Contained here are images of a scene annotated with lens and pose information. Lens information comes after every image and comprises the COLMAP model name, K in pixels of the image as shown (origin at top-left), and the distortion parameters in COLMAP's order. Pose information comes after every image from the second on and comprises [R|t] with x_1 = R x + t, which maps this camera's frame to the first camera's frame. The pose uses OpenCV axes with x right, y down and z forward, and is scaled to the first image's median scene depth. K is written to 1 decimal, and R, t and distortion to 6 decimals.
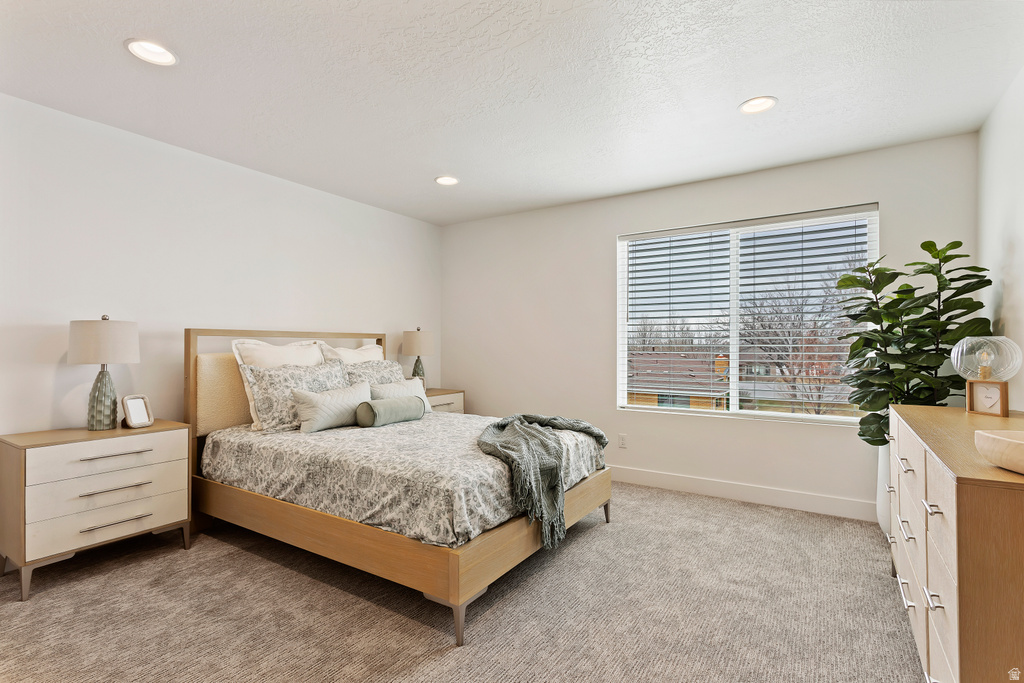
lens RADIAL K [[486.7, 0, 503.1], [0, 486.7, 341.4], [0, 0, 1]] dist [0.021736, -0.000199]
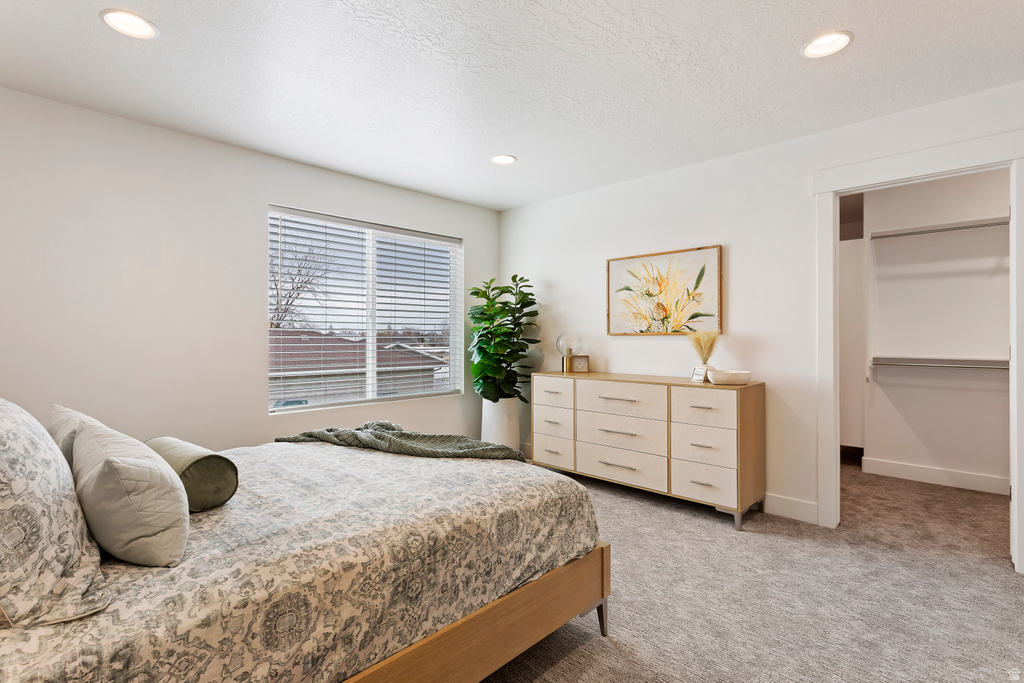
lens RADIAL K [[494.0, 0, 512.0], [0, 494.0, 341.5], [0, 0, 1]] dist [0.000202, -0.000420]
pose [[0.194048, -0.008082, 0.980959, -0.911179], [-0.003875, 0.999952, 0.009005, 0.009798], [-0.980984, -0.005549, 0.194008, 0.813587]]
